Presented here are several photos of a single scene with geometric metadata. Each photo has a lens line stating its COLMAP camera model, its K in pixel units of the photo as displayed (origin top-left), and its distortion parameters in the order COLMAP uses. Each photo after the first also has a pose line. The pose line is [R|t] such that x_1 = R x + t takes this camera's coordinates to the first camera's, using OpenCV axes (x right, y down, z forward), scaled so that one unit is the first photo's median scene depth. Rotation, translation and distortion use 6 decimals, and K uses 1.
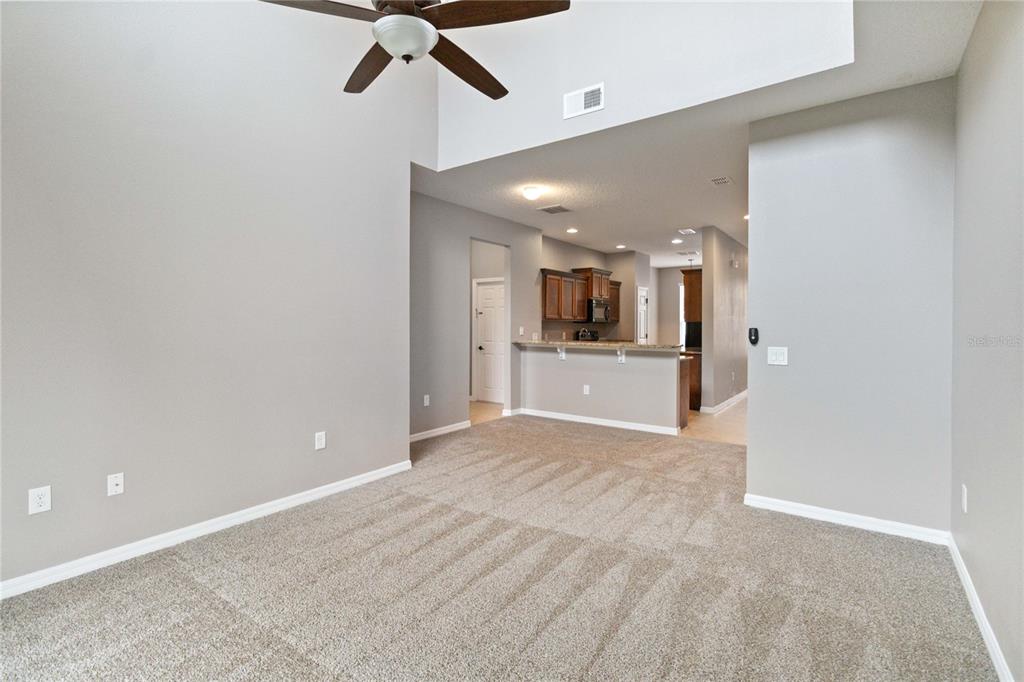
lens RADIAL K [[475.3, 0, 514.1], [0, 475.3, 324.4], [0, 0, 1]] dist [0.000546, 0.000047]
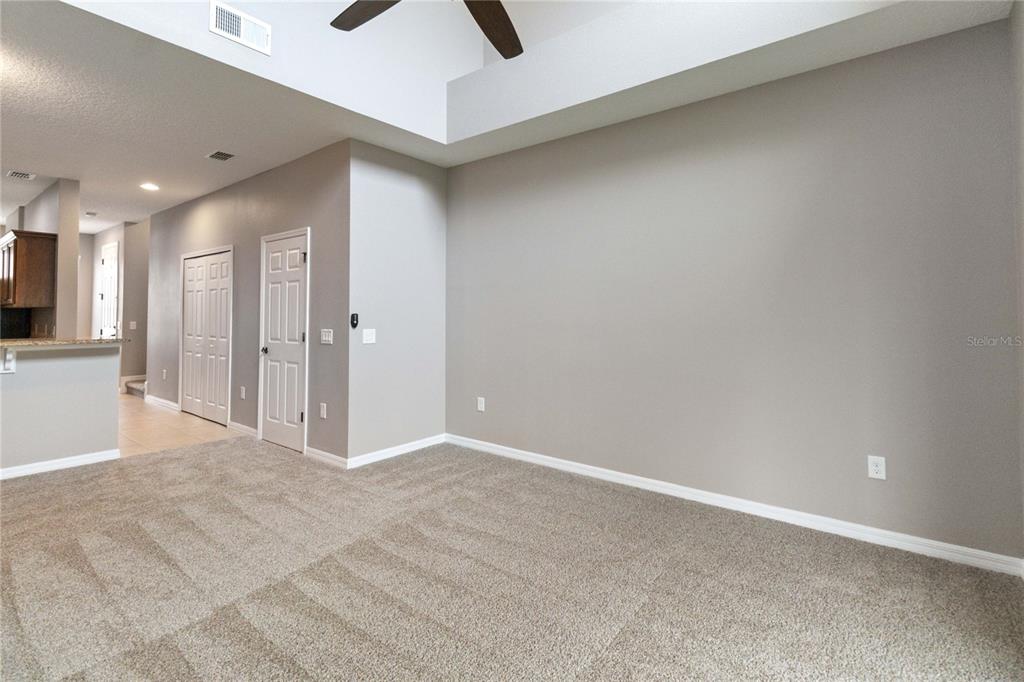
lens RADIAL K [[500.4, 0, 512.2], [0, 500.4, 299.3], [0, 0, 1]] dist [-0.001562, -0.000455]
pose [[0.051974, 0.020781, 0.998432, -0.698996], [0.000917, 0.999782, -0.020856, -0.001412], [-0.998648, 0.001999, 0.051943, 0.550575]]
